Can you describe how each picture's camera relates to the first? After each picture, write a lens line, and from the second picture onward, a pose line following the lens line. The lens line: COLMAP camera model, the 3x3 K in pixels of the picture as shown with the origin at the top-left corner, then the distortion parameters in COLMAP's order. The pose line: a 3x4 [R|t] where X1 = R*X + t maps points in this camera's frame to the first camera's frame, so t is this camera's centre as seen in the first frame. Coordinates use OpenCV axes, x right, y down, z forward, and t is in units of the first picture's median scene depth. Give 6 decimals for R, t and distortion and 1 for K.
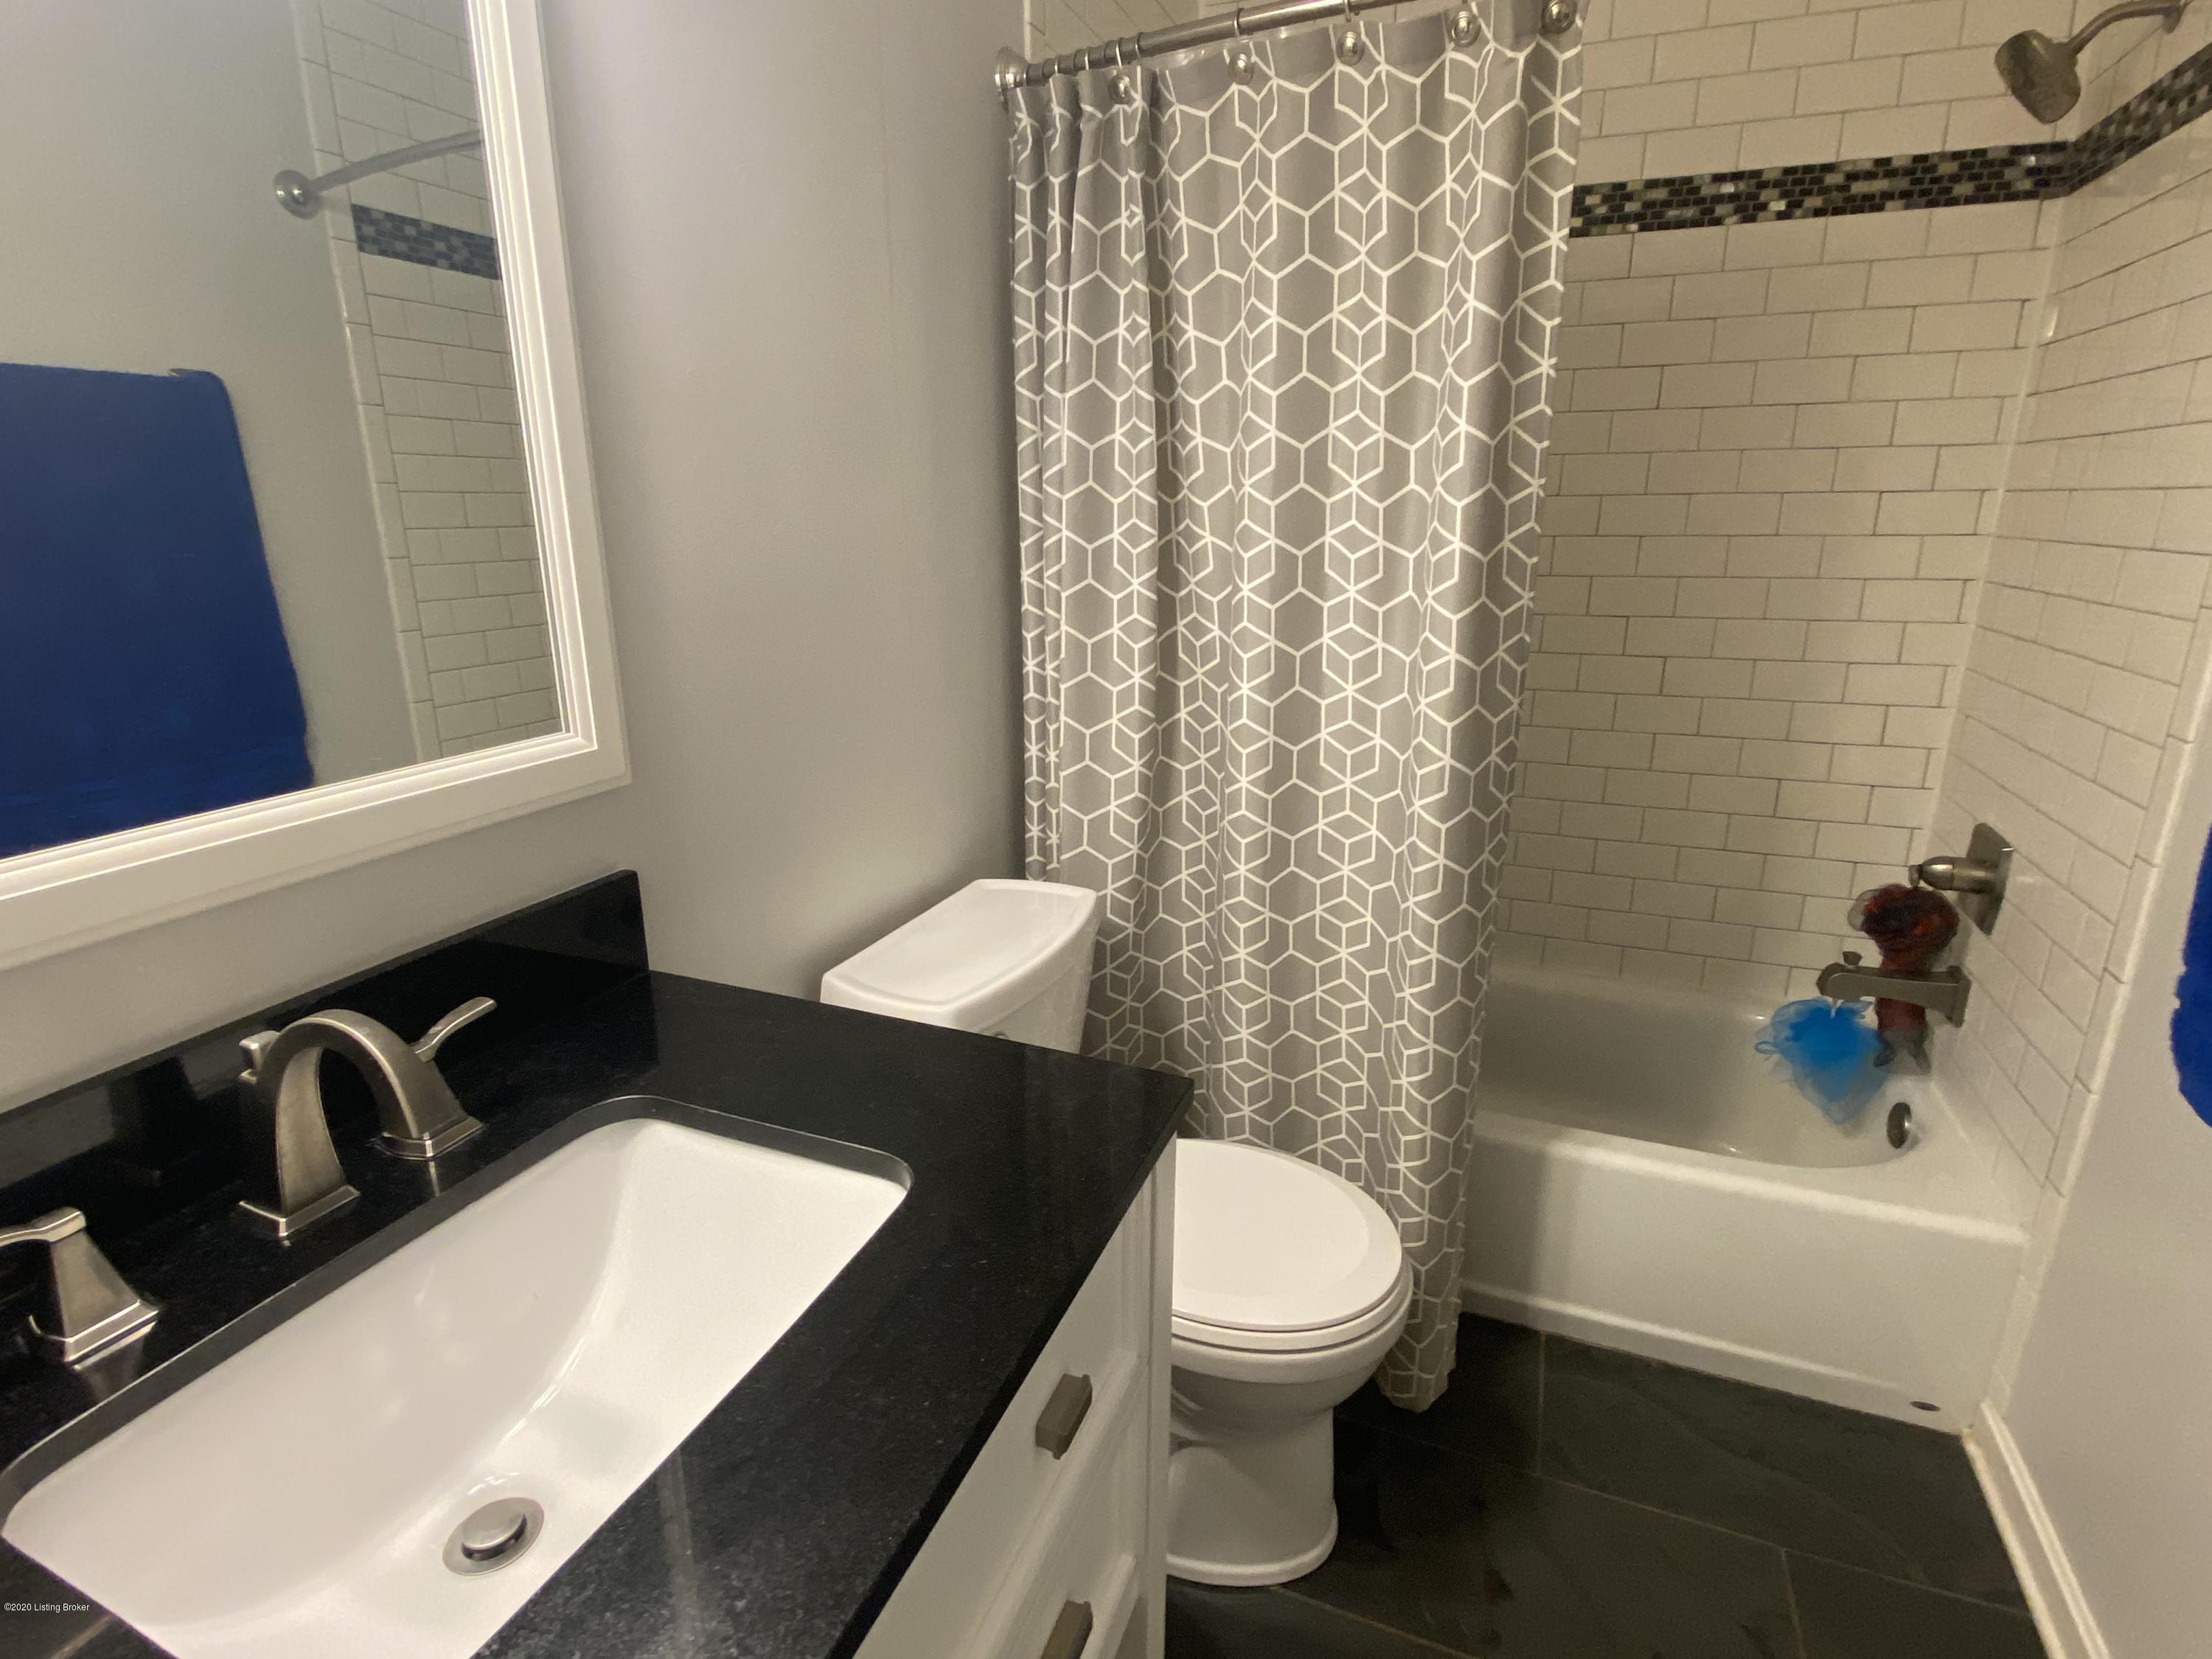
lens RADIAL K [[1126.1, 0, 1106.0], [0, 1126.1, 829.5], [0, 0, 1]] dist [0.135822, -0.056361]
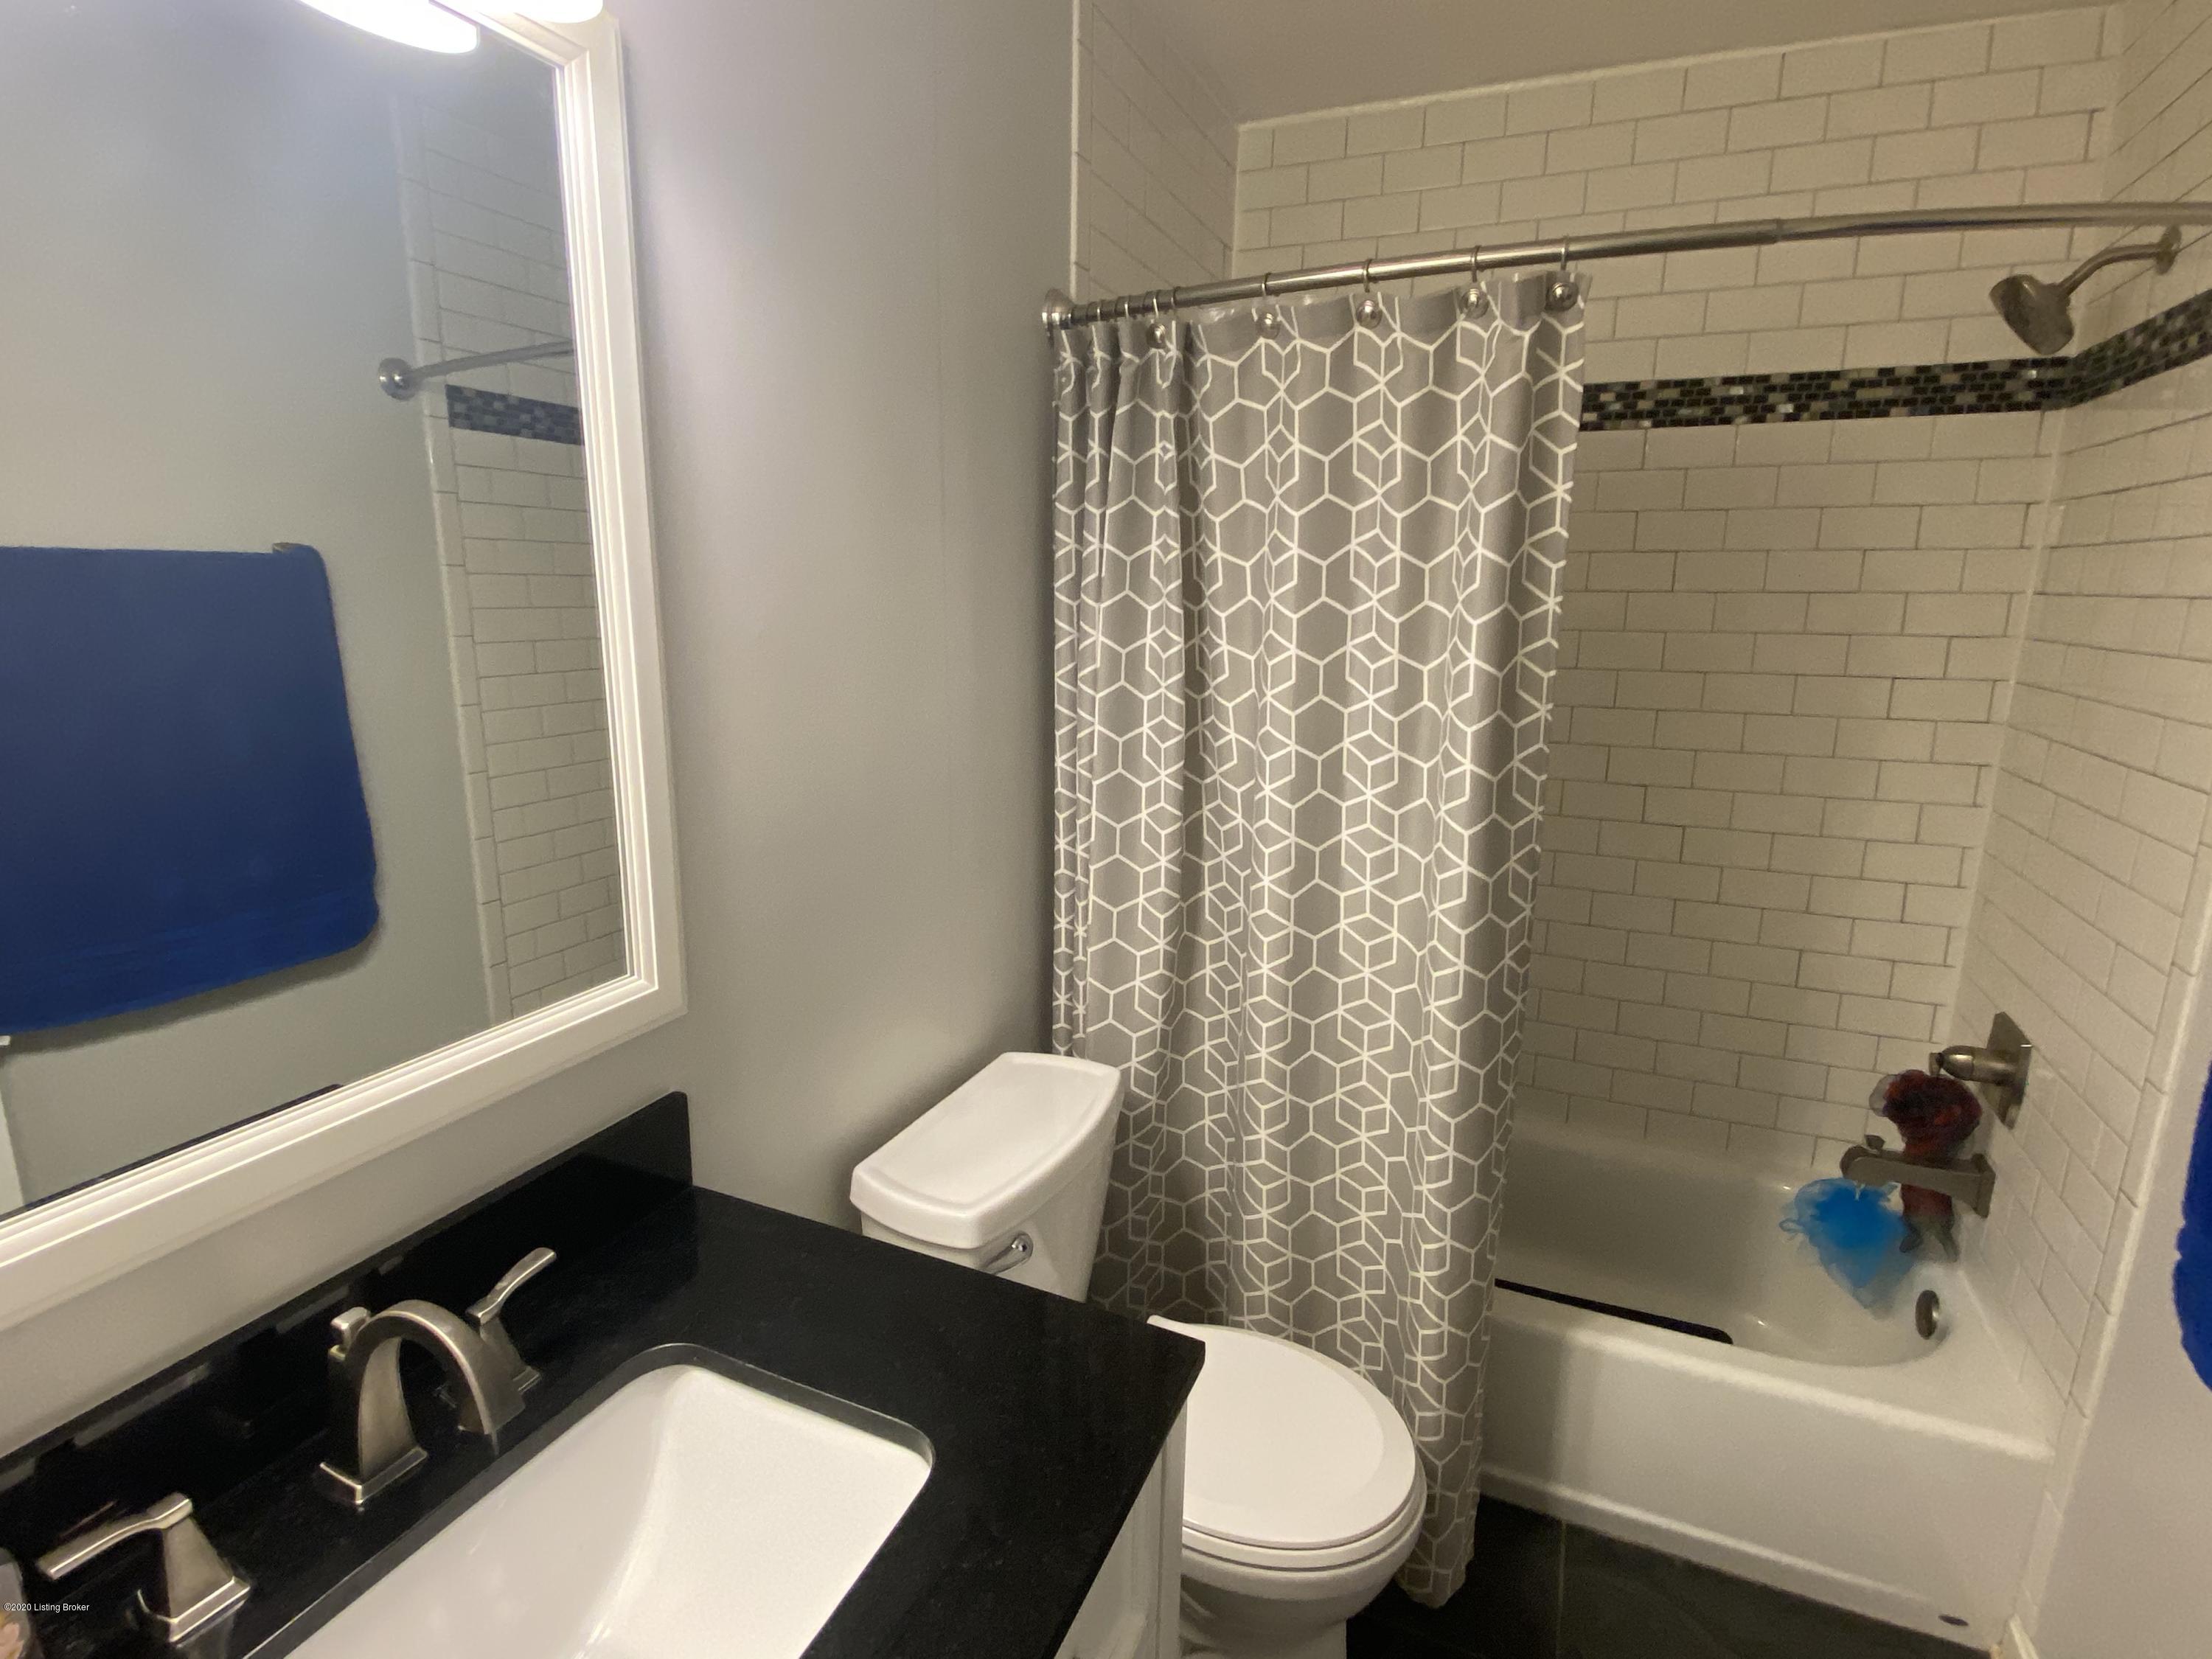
lens RADIAL K [[1133.2, 0, 1106.0], [0, 1133.2, 829.5], [0, 0, 1]] dist [0.141135, -0.063381]
pose [[0.999474, 0.018190, -0.026841, 0.002111], [-0.019451, 0.998683, -0.047483, -0.115922], [0.025941, 0.047980, 0.998511, -0.052075]]
